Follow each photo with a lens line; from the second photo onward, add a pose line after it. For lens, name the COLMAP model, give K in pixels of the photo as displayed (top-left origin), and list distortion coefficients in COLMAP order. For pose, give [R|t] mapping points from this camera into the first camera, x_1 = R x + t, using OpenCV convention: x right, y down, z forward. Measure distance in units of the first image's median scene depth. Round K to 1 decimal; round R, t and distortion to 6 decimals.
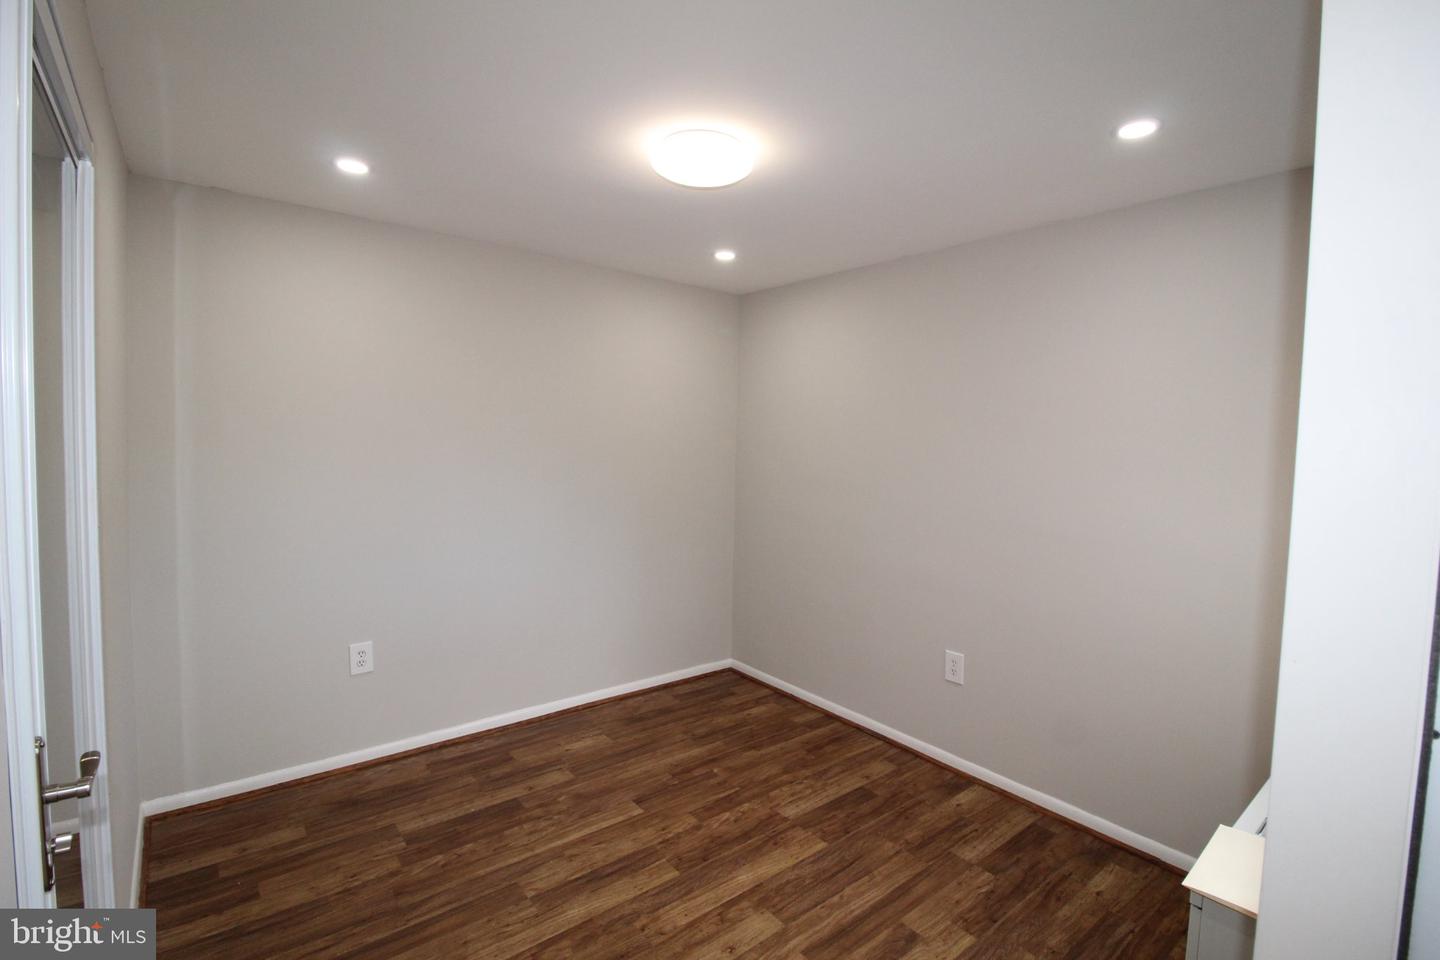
lens RADIAL K [[662.2, 0, 723.5], [0, 662.2, 476.3], [0, 0, 1]] dist [0.000446, -0.014345]
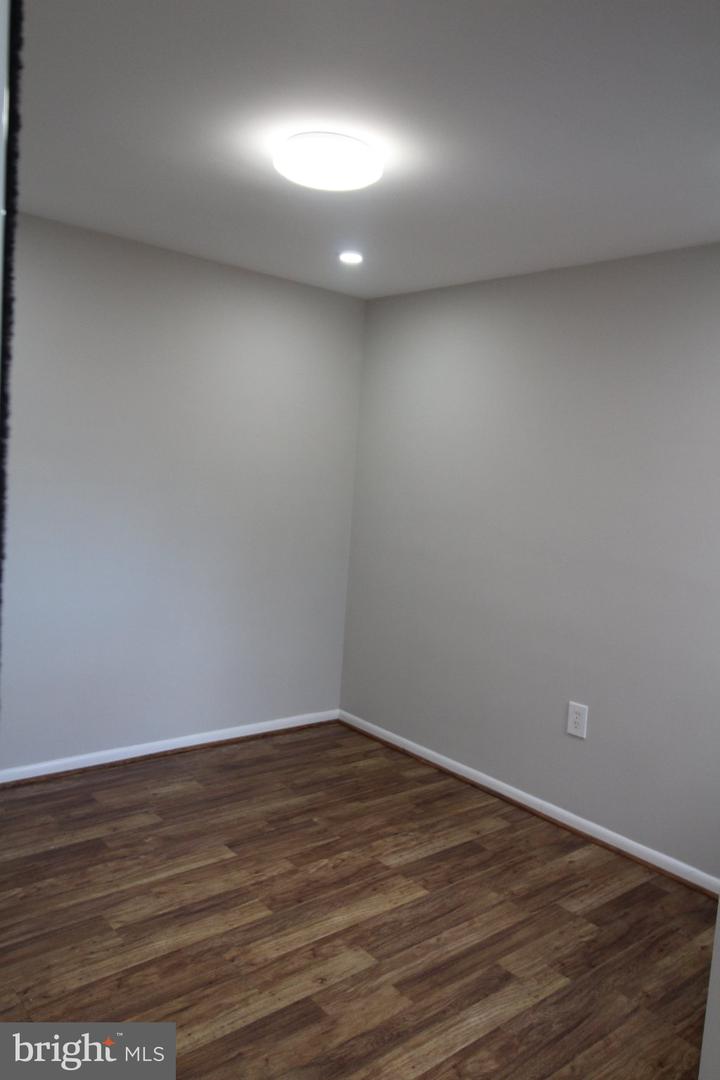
lens RADIAL K [[807.9, 0, 365.1], [0, 807.9, 541.6], [0, 0, 1]] dist [0.010513, -0.000621]
pose [[0.998573, 0.045075, 0.028635, 0.007782], [-0.046099, 0.998282, 0.036157, 0.011676], [-0.026956, -0.037426, 0.998936, -0.123531]]
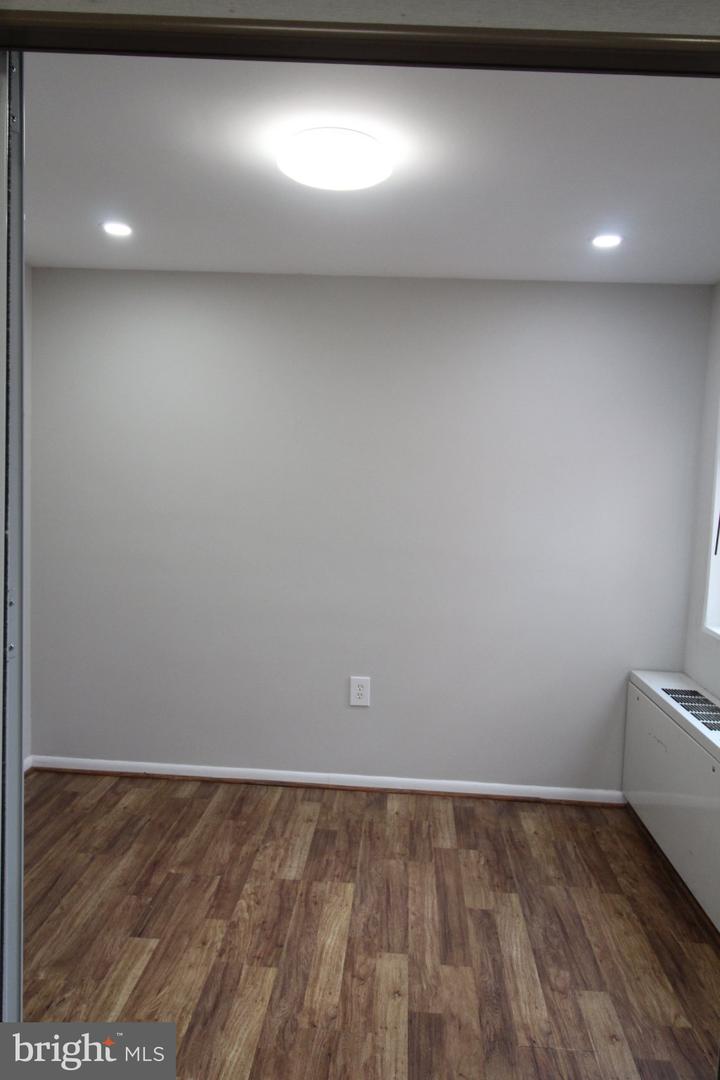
lens RADIAL K [[807.9, 0, 365.1], [0, 807.9, 541.6], [0, 0, 1]] dist [0.010513, -0.000621]
pose [[0.674923, -0.061460, 0.735324, -0.586819], [0.022651, 0.997781, 0.062606, -0.025181], [-0.737540, -0.025598, 0.674818, 0.155177]]
